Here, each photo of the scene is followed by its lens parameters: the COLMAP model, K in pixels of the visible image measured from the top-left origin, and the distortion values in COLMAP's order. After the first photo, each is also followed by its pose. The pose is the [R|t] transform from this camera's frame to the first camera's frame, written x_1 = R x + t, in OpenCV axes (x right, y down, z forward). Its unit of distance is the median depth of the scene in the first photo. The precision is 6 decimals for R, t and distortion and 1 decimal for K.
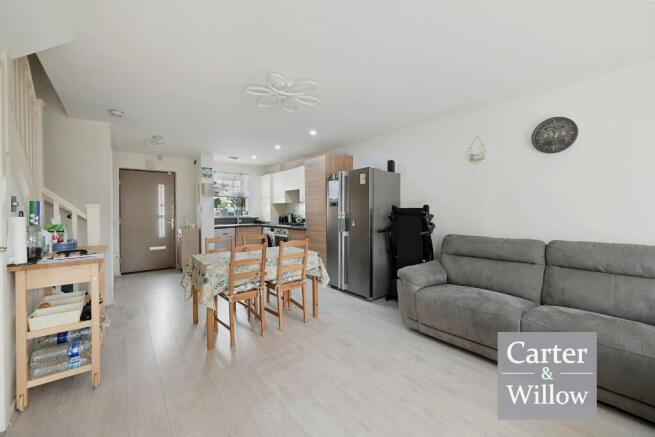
lens RADIAL K [[264.8, 0, 326.4], [0, 264.8, 211.1], [0, 0, 1]] dist [0.000013, -0.000022]
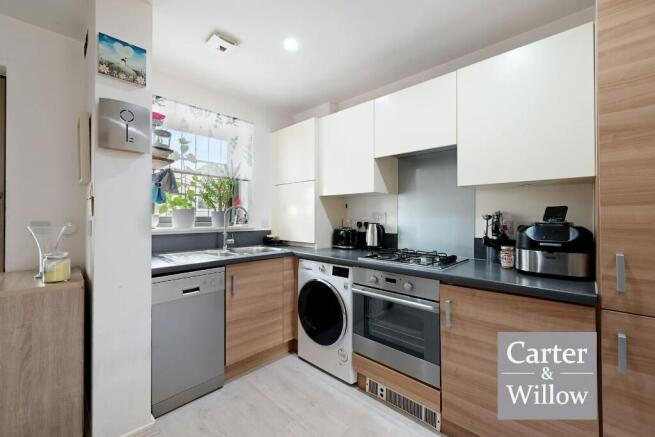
lens RADIAL K [[268.2, 0, 324.4], [0, 268.2, 217.8], [0, 0, 1]] dist [-0.001551, -0.000022]
pose [[0.990838, 0.020199, 0.133538, -0.249799], [-0.020296, 0.999794, -0.000635, 0.003006], [-0.133523, -0.002081, 0.991044, 0.620659]]
